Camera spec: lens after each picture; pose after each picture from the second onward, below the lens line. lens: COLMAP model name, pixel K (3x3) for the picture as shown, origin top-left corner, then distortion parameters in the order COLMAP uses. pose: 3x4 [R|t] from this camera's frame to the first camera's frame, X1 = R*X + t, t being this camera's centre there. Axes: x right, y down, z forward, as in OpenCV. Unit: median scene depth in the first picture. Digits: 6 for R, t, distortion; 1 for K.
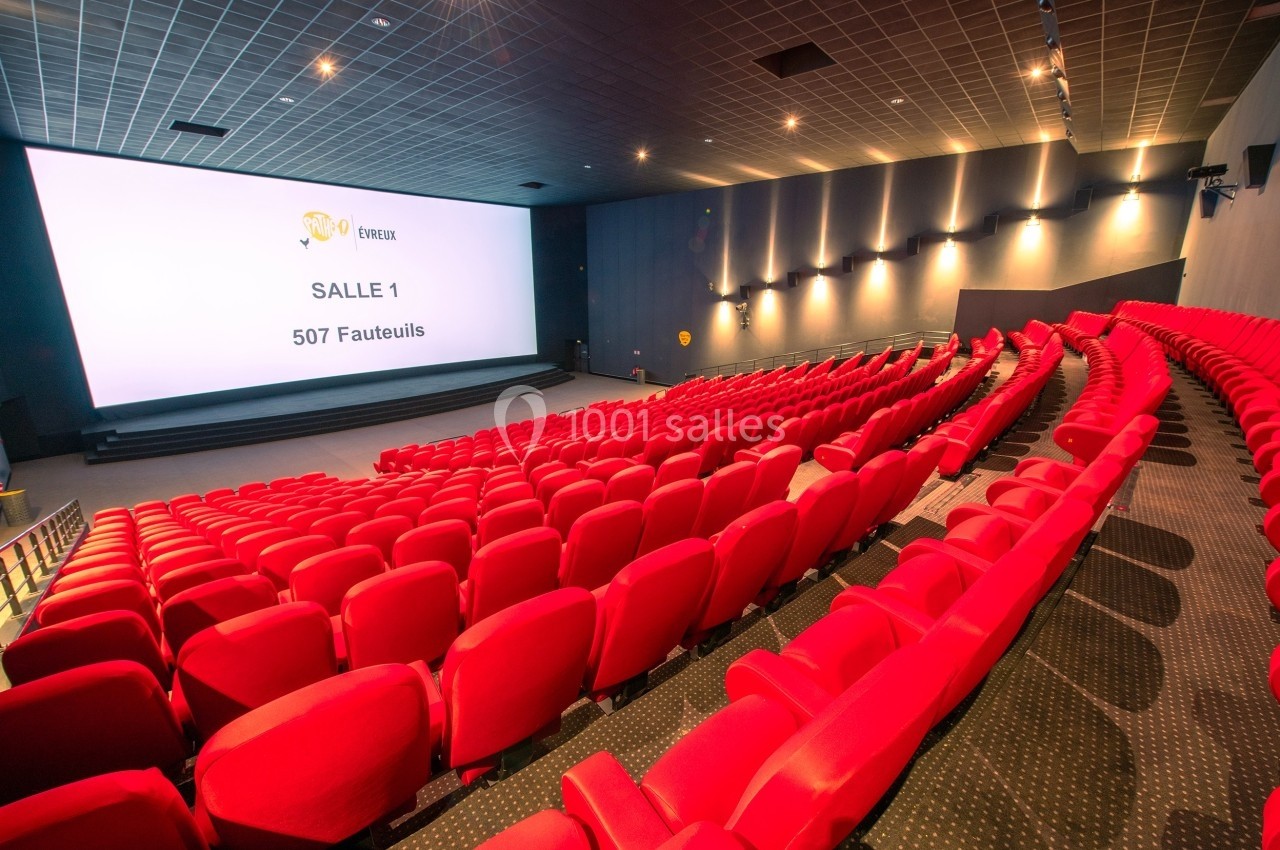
lens RADIAL K [[491.2, 0, 631.0], [0, 491.2, 426.9], [0, 0, 1]] dist [-0.015566, -0.000784]
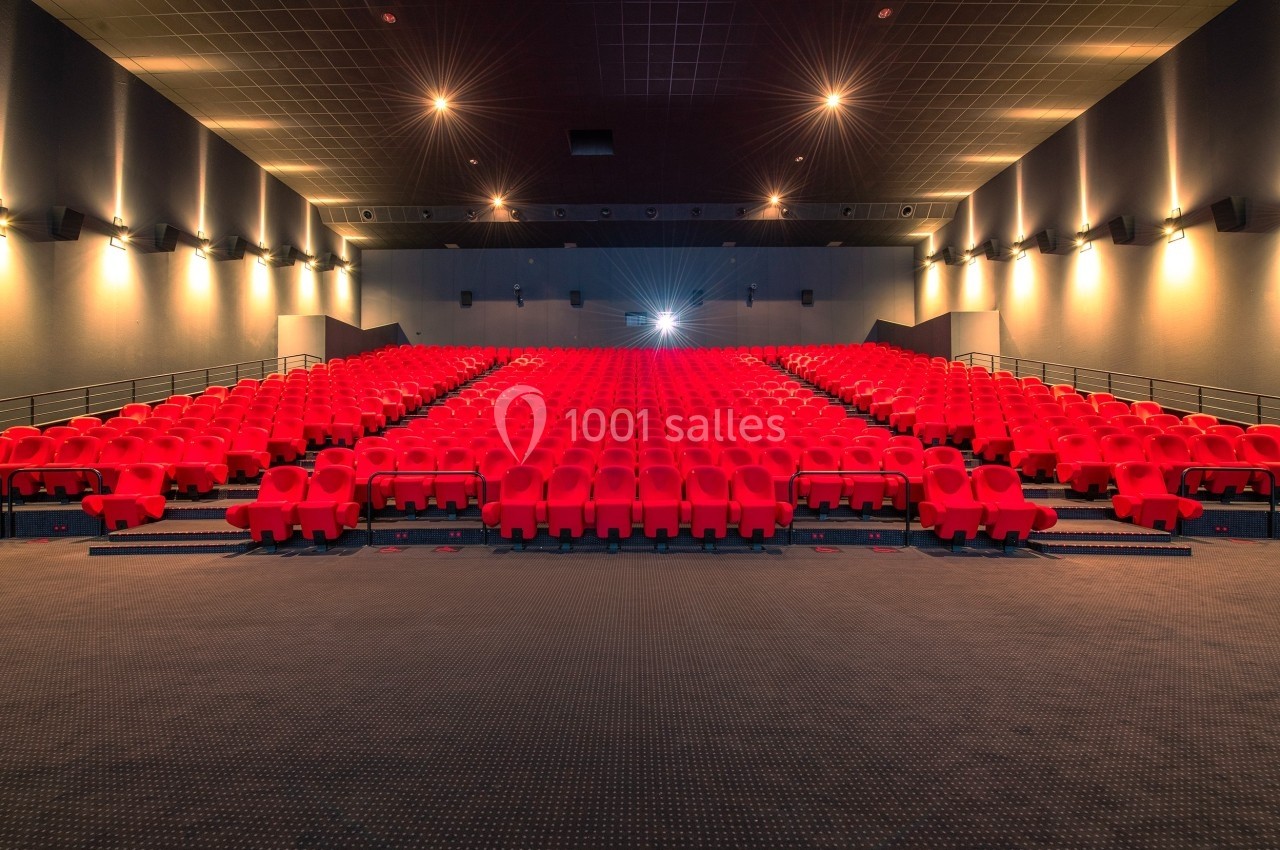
lens RADIAL K [[511.7, 0, 631.9], [0, 511.7, 426.3], [0, 0, 1]] dist [-0.007895, -0.002090]
pose [[-0.669641, 0.011499, 0.742596, -0.356412], [0.208126, 0.962722, 0.172771, -0.078545], [-0.712927, 0.270248, -0.647071, 0.889570]]
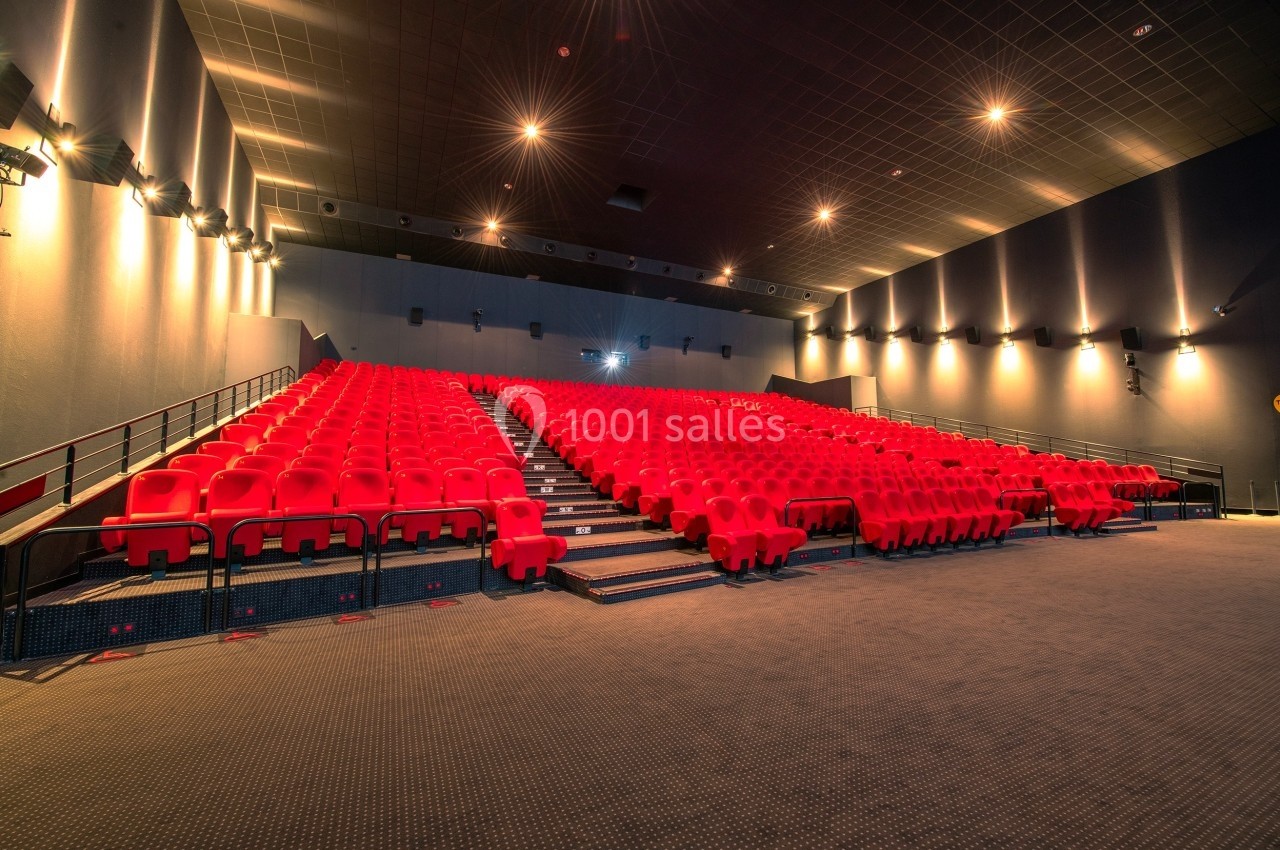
lens RADIAL K [[511.7, 0, 636.5], [0, 511.7, 412.3], [0, 0, 1]] dist [-0.007895, -0.002090]
pose [[-0.929235, 0.043332, 0.366940, -0.101719], [0.106438, 0.982395, 0.153530, -0.139575], [-0.353828, 0.181722, -0.917488, 1.107663]]
